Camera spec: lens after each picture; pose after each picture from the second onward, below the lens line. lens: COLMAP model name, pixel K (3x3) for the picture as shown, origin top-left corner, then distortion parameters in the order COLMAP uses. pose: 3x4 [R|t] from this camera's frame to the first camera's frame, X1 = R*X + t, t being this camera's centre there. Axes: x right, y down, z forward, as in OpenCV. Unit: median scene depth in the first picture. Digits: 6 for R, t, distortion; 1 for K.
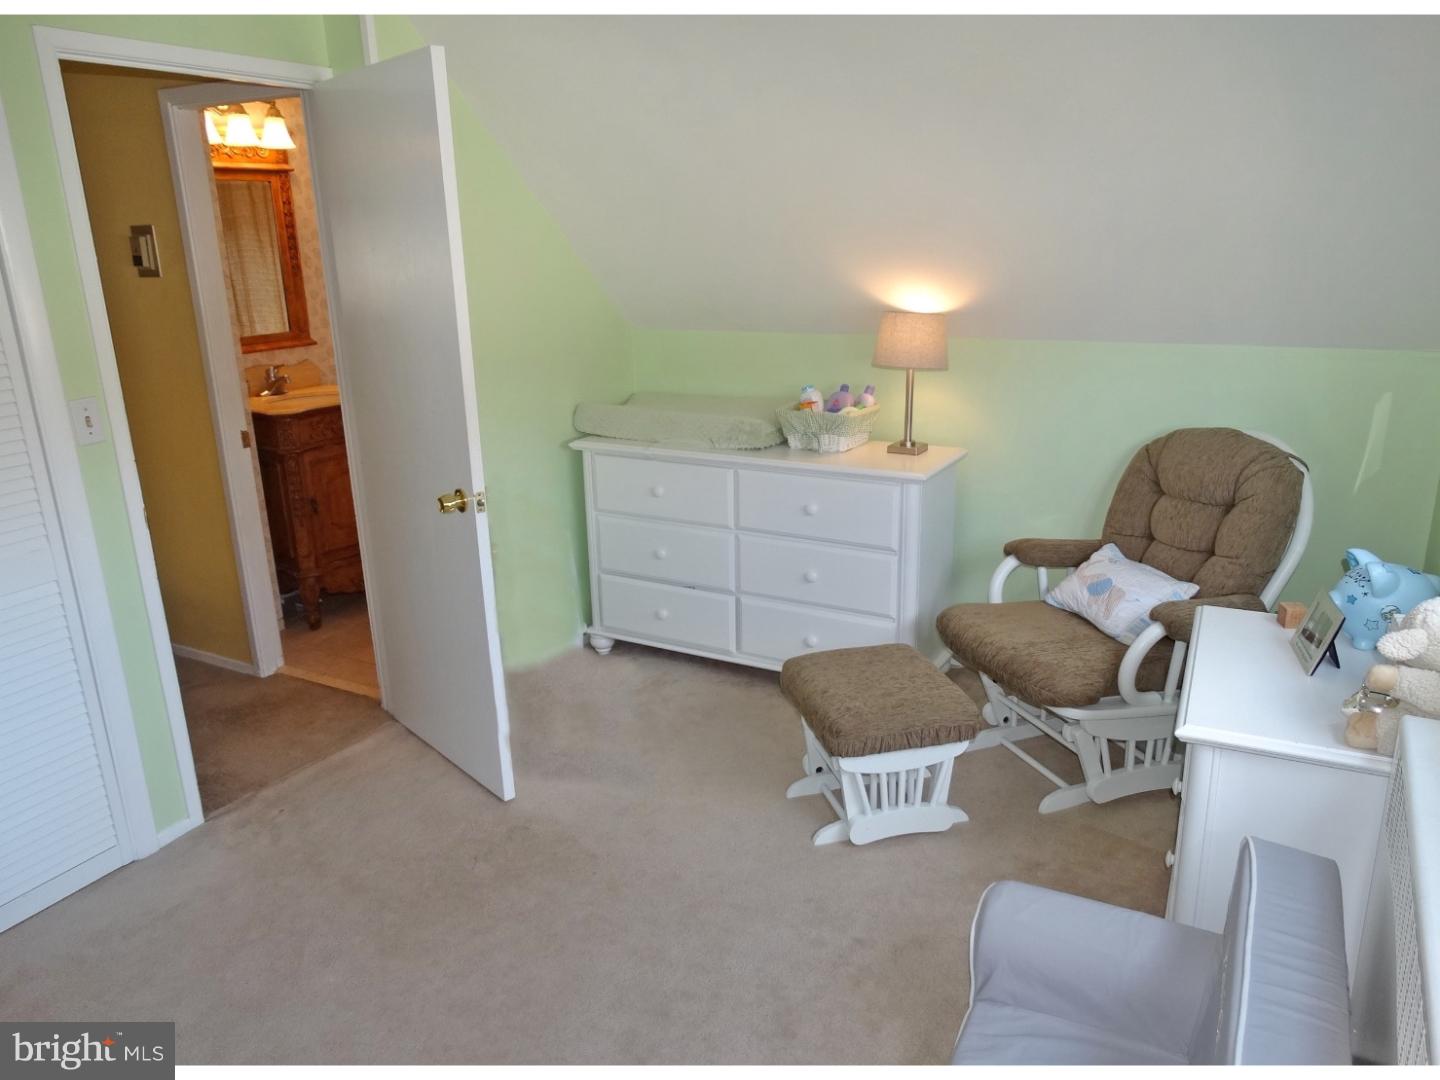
lens RADIAL K [[1031.2, 0, 711.2], [0, 1031.2, 536.2], [0, 0, 1]] dist [-0.001735, -0.003527]
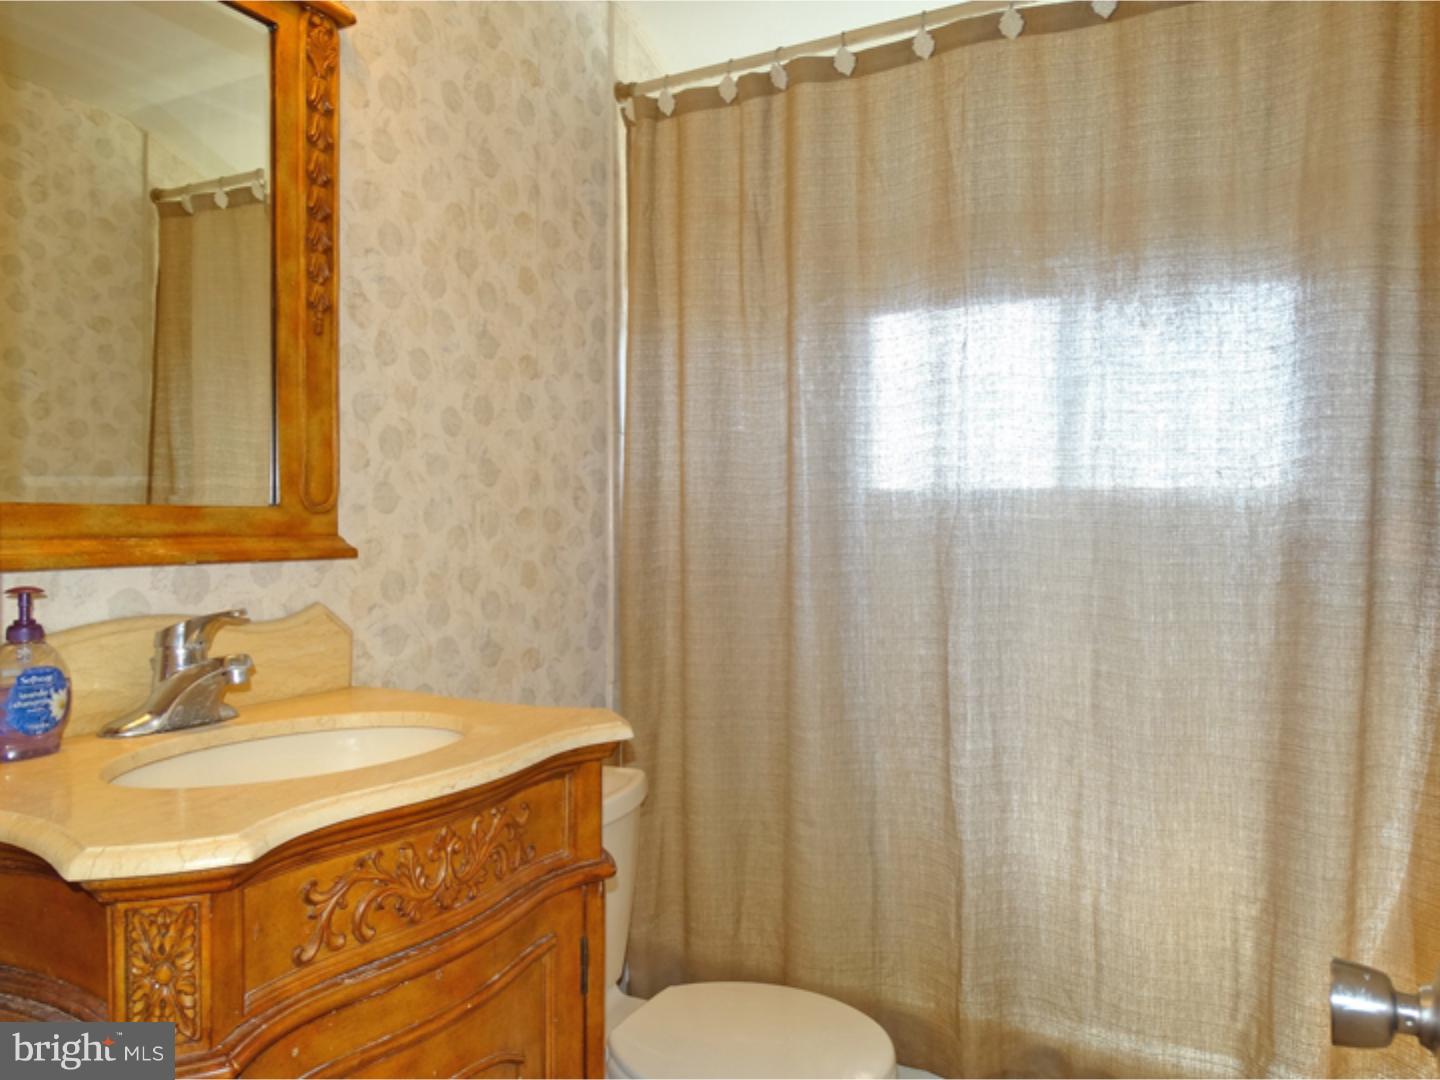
lens RADIAL K [[1031.2, 0, 722.8], [0, 1031.2, 538.2], [0, 0, 1]] dist [-0.001735, -0.003527]
pose [[0.999121, 0.029832, 0.029438, -0.368991], [-0.020893, 0.963415, -0.267200, -0.145545], [-0.036332, 0.266350, 0.963191, 0.911730]]
